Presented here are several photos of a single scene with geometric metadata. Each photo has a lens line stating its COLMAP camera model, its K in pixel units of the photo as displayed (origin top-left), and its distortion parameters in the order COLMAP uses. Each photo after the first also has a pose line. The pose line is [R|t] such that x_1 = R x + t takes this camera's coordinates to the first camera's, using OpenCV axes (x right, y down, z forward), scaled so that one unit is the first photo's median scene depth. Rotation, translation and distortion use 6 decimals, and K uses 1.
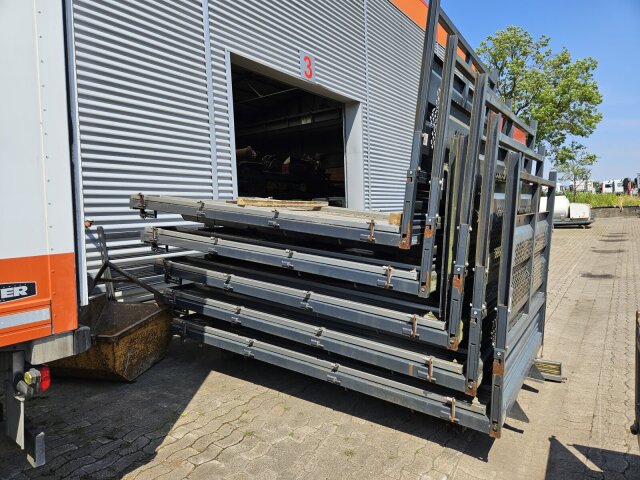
lens RADIAL K [[451.4, 0, 317.8], [0, 451.4, 243.4], [0, 0, 1]] dist [0.033475, -0.001911]
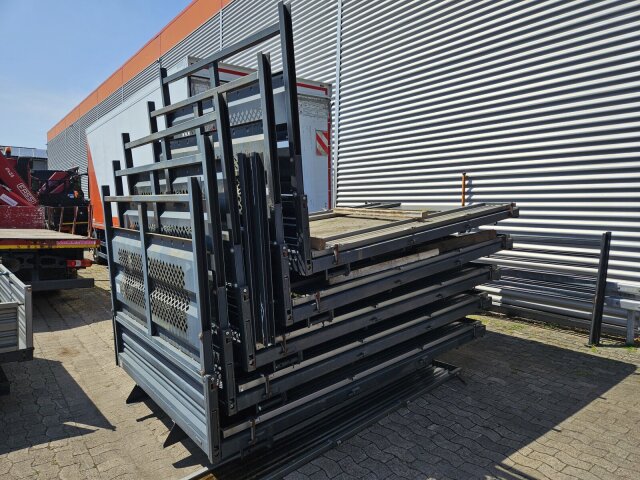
lens RADIAL K [[419.5, 0, 320.0], [0, 419.5, 240.0], [0, 0, 1]] dist [0.031381, -0.003138]
pose [[-0.280211, 0.097231, -0.955002, 1.089249], [-0.076826, 0.989394, 0.123275, -0.168815], [0.956859, 0.107912, -0.269769, 1.412183]]
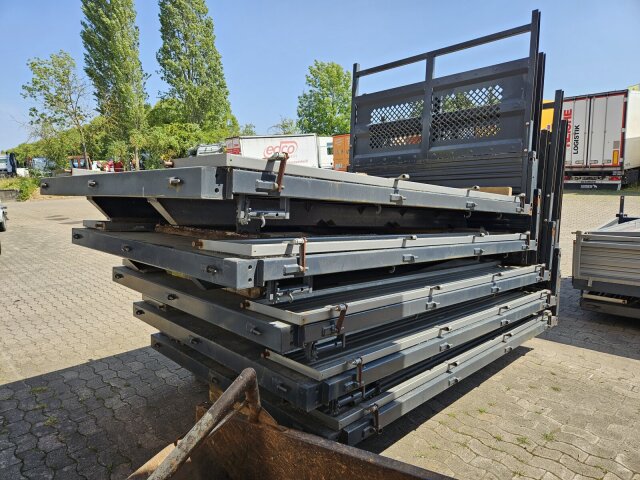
lens RADIAL K [[425.3, 0, 330.5], [0, 425.3, 240.2], [0, 0, 1]] dist [0.081622, -0.078851]
pose [[0.173404, -0.129694, 0.976274, -0.844527], [0.098126, 0.988634, 0.113907, -0.088642], [-0.979950, 0.076046, 0.184159, 1.031455]]
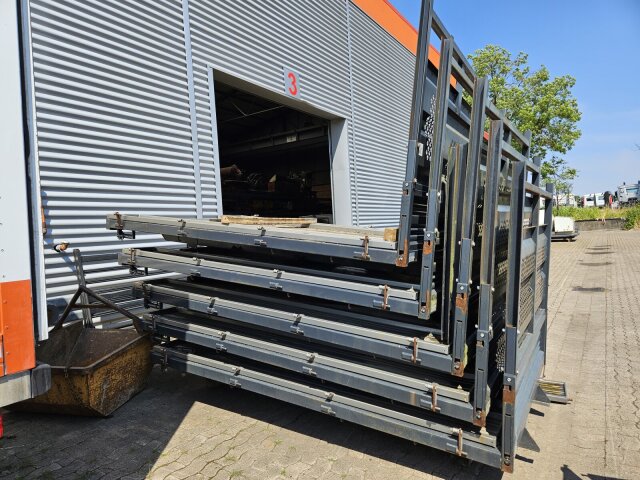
lens RADIAL K [[451.4, 0, 317.8], [0, 451.4, 243.4], [0, 0, 1]] dist [0.033475, -0.001911]
pose [[0.999380, -0.019009, 0.029632, -0.005579], [0.020170, 0.999021, -0.039384, -0.001820], [-0.028854, 0.039958, 0.998785, 0.055129]]
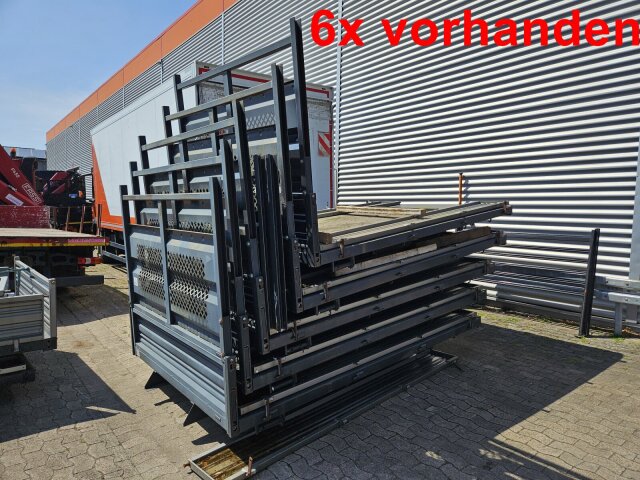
lens RADIAL K [[418.1, 0, 322.1], [0, 418.1, 239.6], [0, 0, 1]] dist [0.031241, 0.002456]
pose [[-0.272753, 0.097337, -0.957148, 1.152302], [-0.075589, 0.989625, 0.122179, -0.165933], [0.959110, 0.105675, -0.262565, 1.414470]]
